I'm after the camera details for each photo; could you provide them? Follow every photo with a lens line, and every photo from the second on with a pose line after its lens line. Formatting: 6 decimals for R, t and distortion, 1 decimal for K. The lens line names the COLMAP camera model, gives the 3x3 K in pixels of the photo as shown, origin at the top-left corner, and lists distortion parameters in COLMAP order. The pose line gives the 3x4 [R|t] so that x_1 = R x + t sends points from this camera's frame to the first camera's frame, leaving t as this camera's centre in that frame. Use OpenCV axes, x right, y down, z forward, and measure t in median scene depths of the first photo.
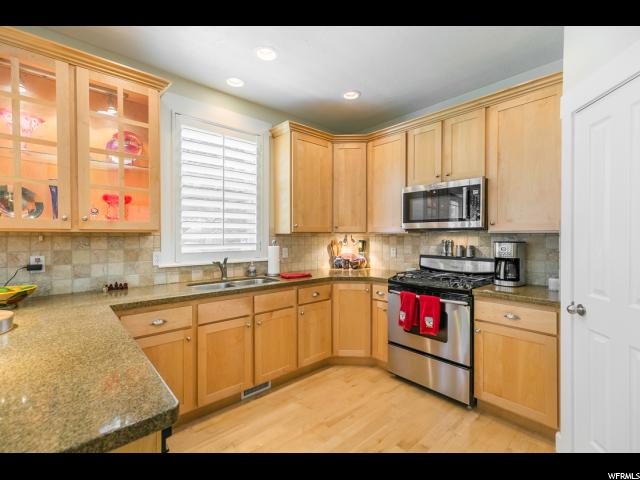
lens RADIAL K [[293.4, 0, 306.6], [0, 293.4, 238.3], [0, 0, 1]] dist [0.000179, 0.000207]
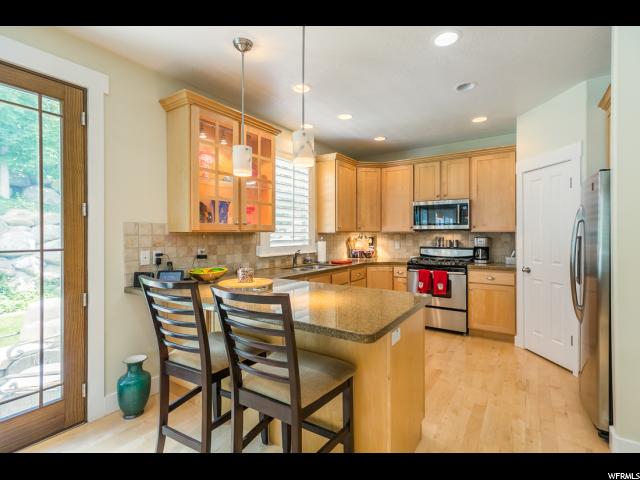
lens RADIAL K [[307.1, 0, 285.1], [0, 307.1, 234.2], [0, 0, 1]] dist [-0.000250, -0.000086]
pose [[0.981755, -0.003630, 0.190116, -0.685444], [0.004984, 0.999966, -0.006642, -0.000015], [-0.190086, 0.007469, 0.981739, -0.471872]]
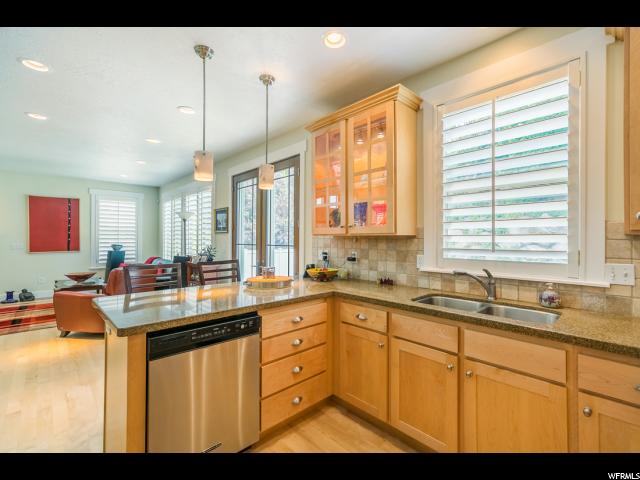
lens RADIAL K [[271.4, 0, 320.0], [0, 271.4, 240.0], [0, 0, 1]] dist [0.003007, 0.000602]
pose [[0.080947, -0.001604, -0.996717, 0.391531], [-0.016105, 0.999866, -0.002917, 0.004776], [0.996588, 0.016288, 0.080910, 0.607911]]
